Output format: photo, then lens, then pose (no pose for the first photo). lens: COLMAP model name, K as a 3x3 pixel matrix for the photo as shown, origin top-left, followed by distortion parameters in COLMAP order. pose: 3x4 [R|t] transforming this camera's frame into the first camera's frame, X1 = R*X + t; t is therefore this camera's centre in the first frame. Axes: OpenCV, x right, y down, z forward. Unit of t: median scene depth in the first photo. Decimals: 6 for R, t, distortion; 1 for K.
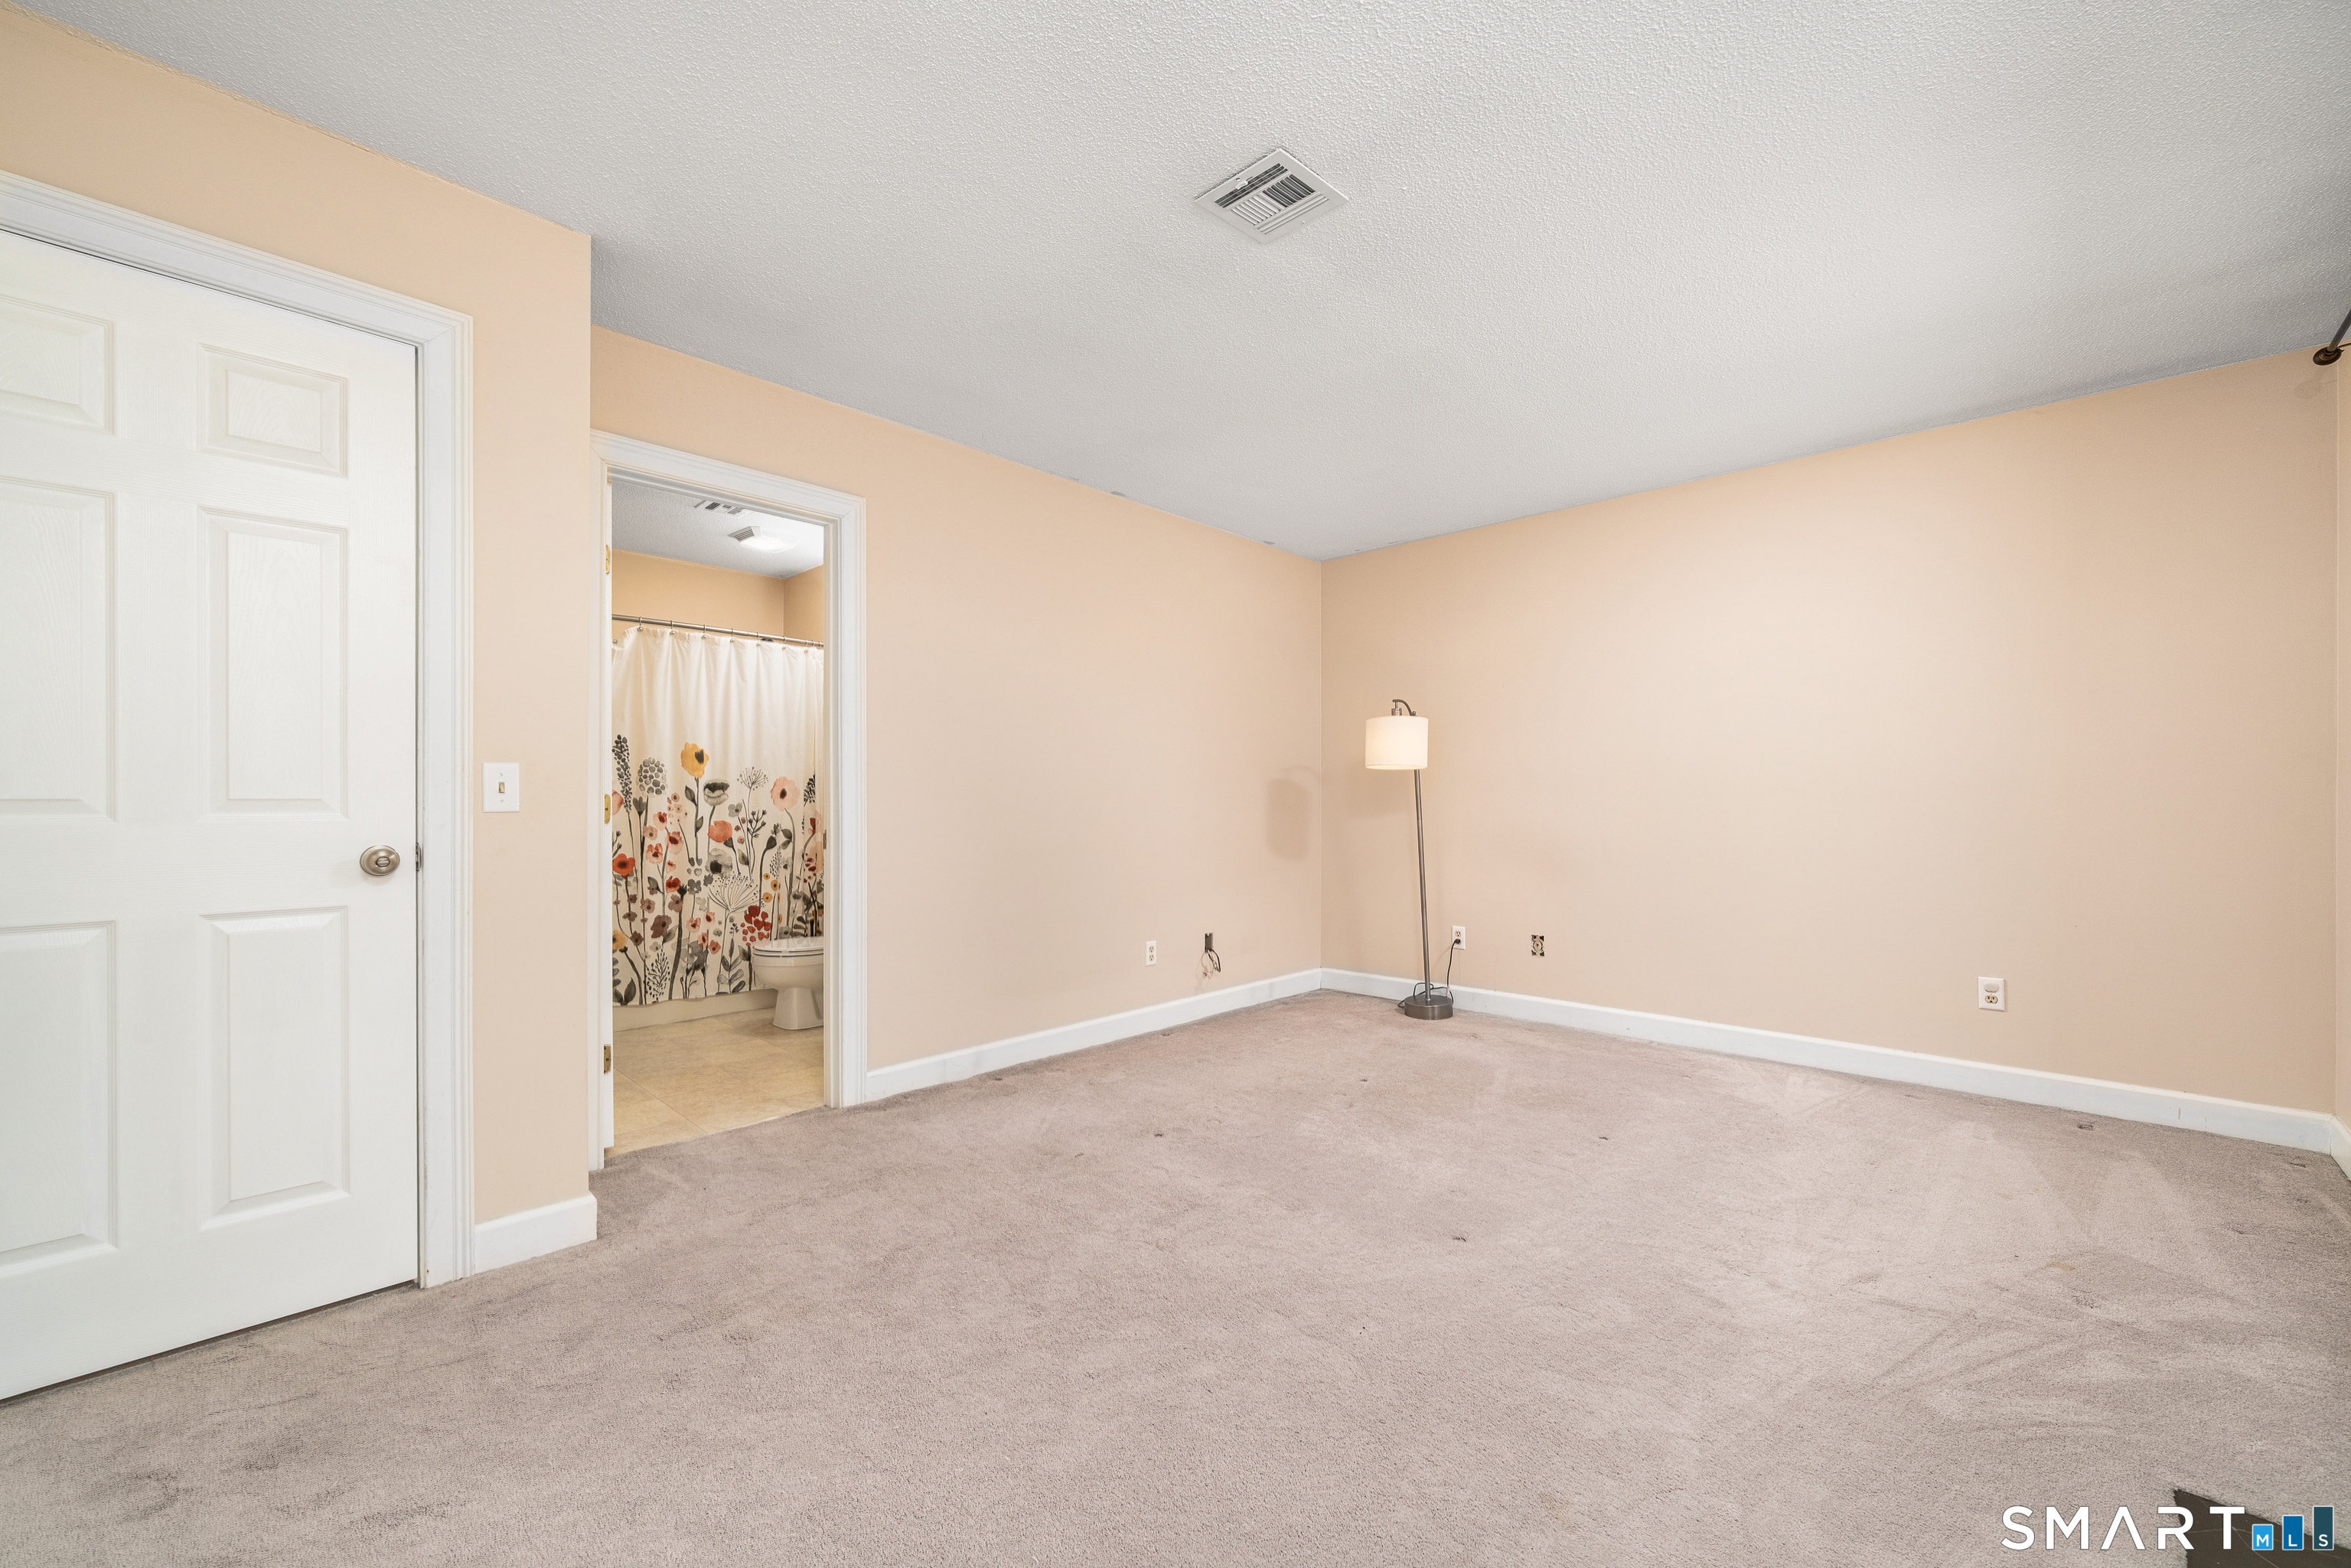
lens RADIAL K [[906.6, 0, 1175.4], [0, 906.6, 794.0], [0, 0, 1]] dist [0.000698, -0.000605]
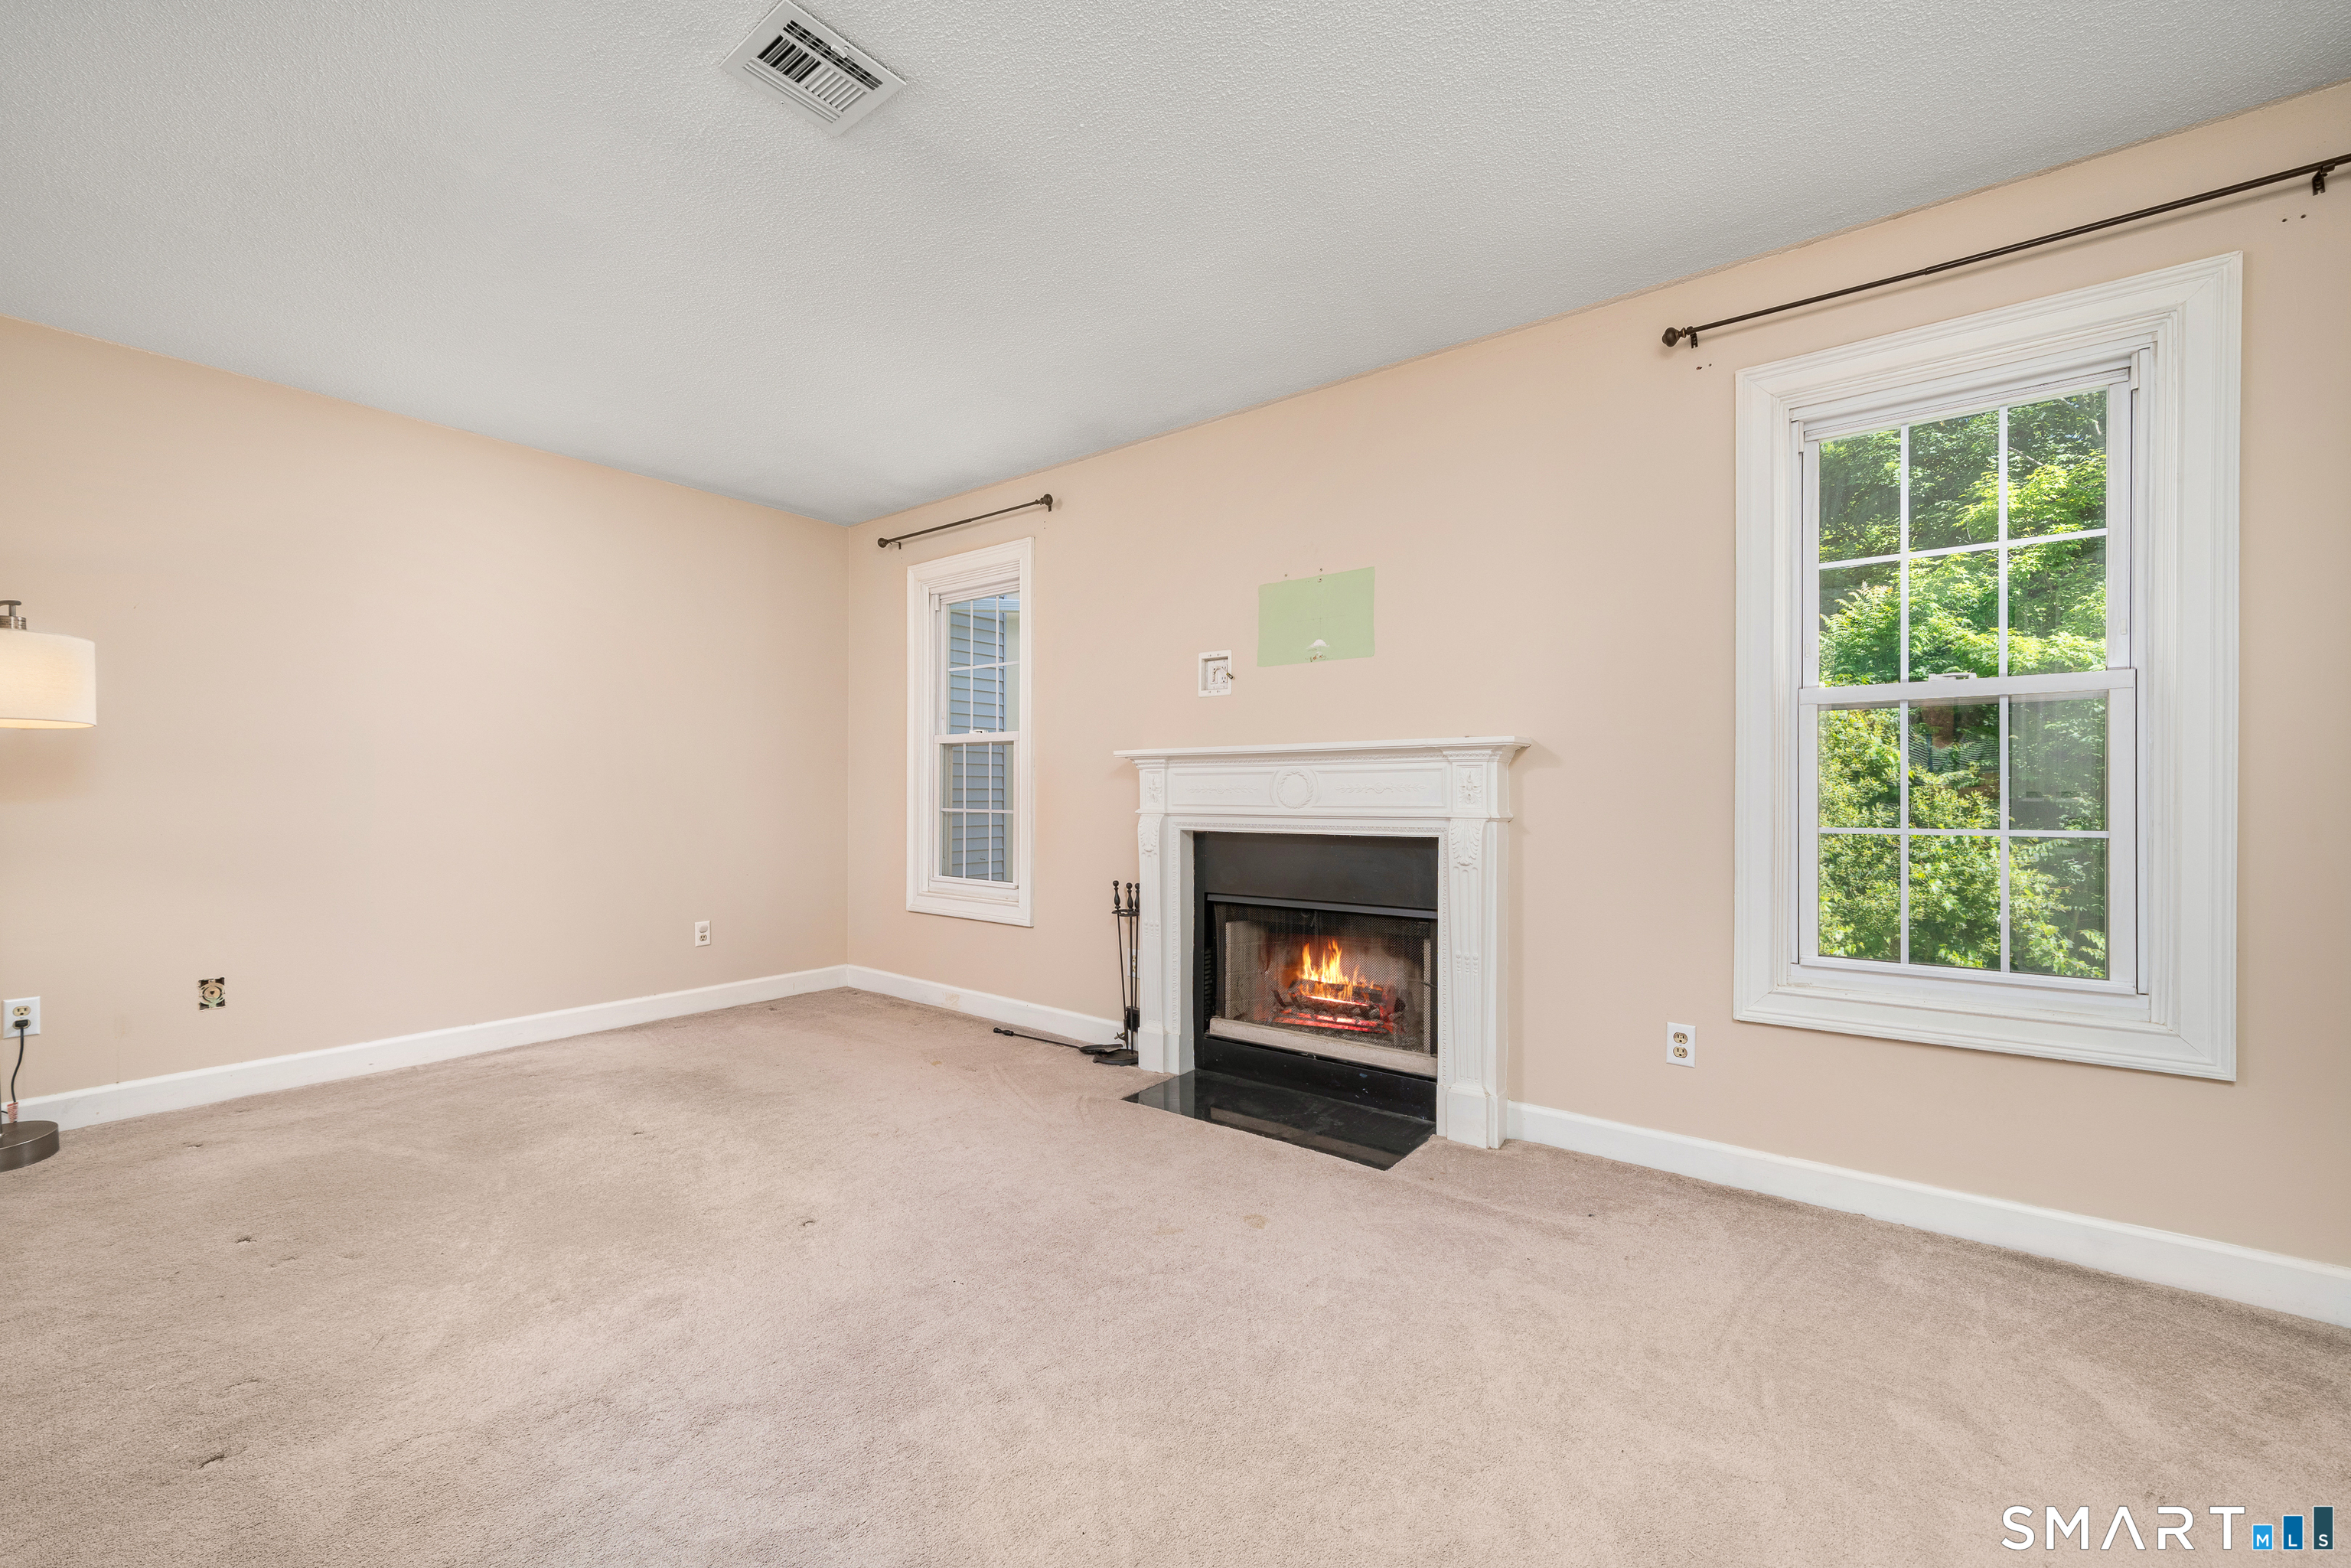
lens RADIAL K [[906.6, 0, 1163.2], [0, 906.6, 790.7], [0, 0, 1]] dist [0.000698, -0.000605]
pose [[-0.078231, -0.000622, 0.996935, -0.415882], [-0.011051, 0.999939, -0.000244, 0.005835], [-0.996874, -0.011036, -0.078233, 0.400818]]
